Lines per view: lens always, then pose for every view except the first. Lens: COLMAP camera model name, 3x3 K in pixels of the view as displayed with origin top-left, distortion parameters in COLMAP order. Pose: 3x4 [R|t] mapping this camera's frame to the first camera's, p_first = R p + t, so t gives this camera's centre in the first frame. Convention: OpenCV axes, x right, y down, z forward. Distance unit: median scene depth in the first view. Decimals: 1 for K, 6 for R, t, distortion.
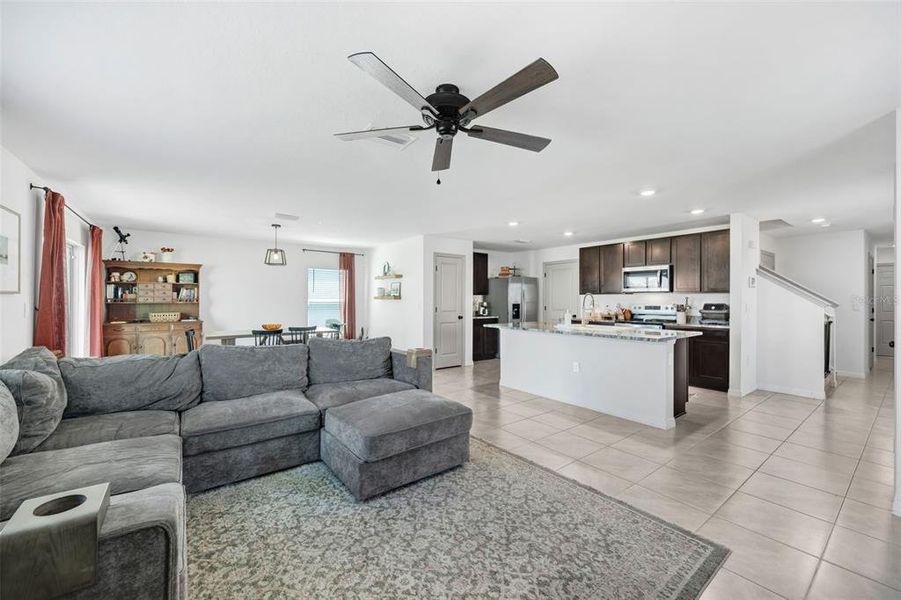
lens RADIAL K [[354.4, 0, 458.1], [0, 354.4, 299.4], [0, 0, 1]] dist [-0.012703, -0.000128]
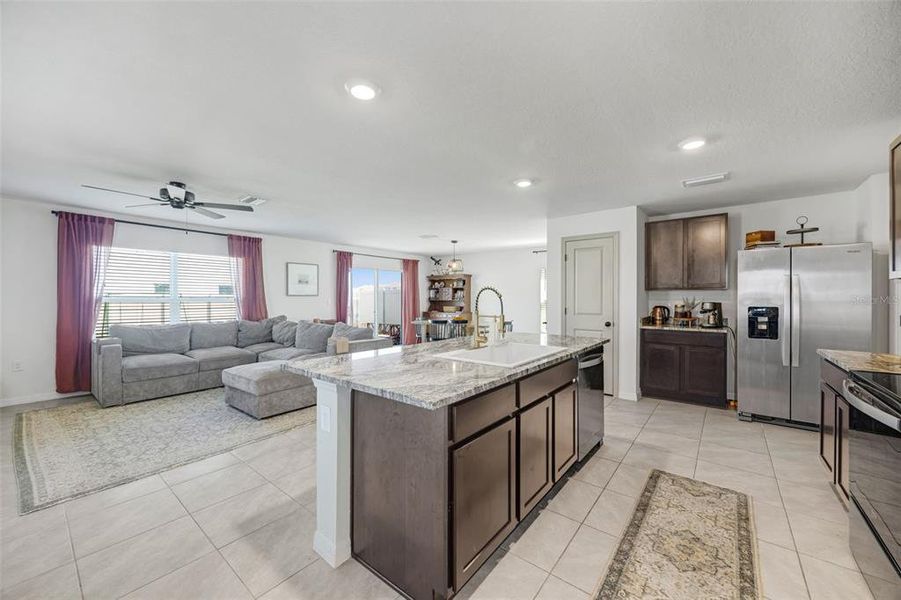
lens RADIAL K [[347.2, 0, 453.8], [0, 347.2, 299.2], [0, 0, 1]] dist [0.000767, -0.000035]
pose [[0.235966, 0.002209, -0.971759, 0.693268], [0.000231, 0.999997, 0.002329, 0.001110], [0.971761, -0.000774, 0.235965, 0.659009]]
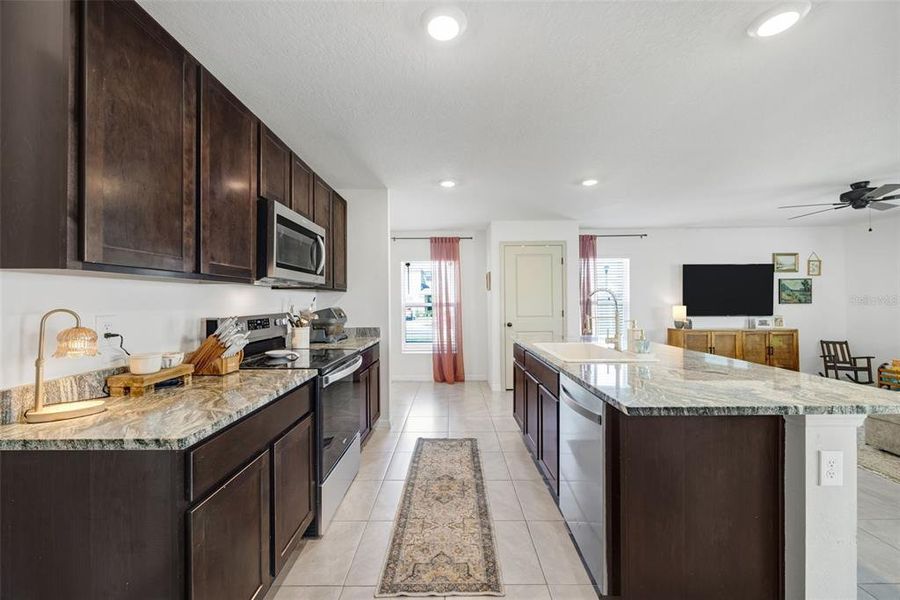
lens RADIAL K [[346.8, 0, 453.3], [0, 346.8, 299.2], [0, 0, 1]] dist [0.000767, -0.000035]
pose [[-0.787401, 0.007525, 0.616395, 0.179195], [0.006179, 0.999972, -0.004314, 0.000322], [-0.616410, 0.000412, -0.787425, 1.248962]]
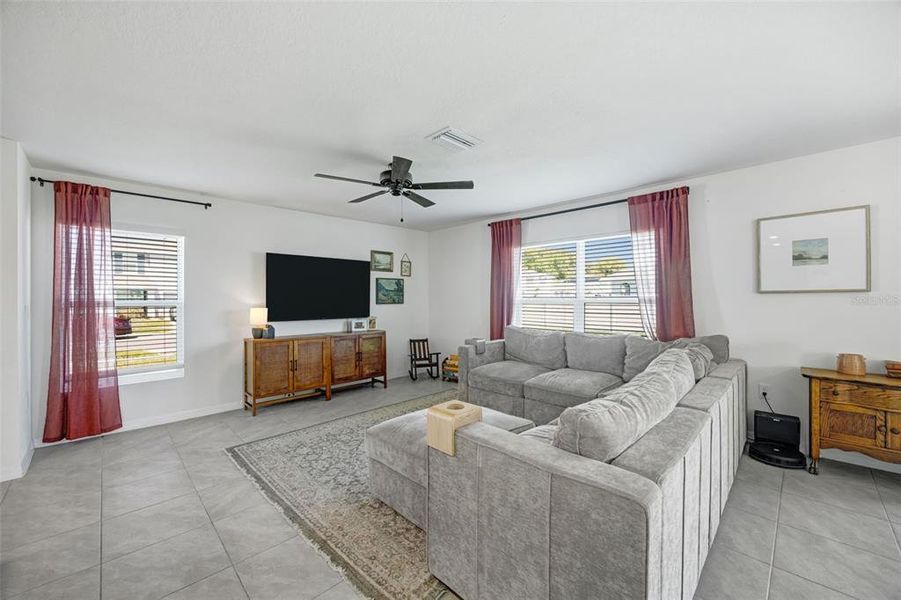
lens RADIAL K [[356.4, 0, 451.1], [0, 356.4, 299.0], [0, 0, 1]] dist [-0.001587, -0.000585]
pose [[-0.992175, 0.002122, -0.124836, -0.025891], [0.002080, 0.999998, 0.000470, 0.000783], [0.124836, 0.000207, -0.992177, 0.872590]]
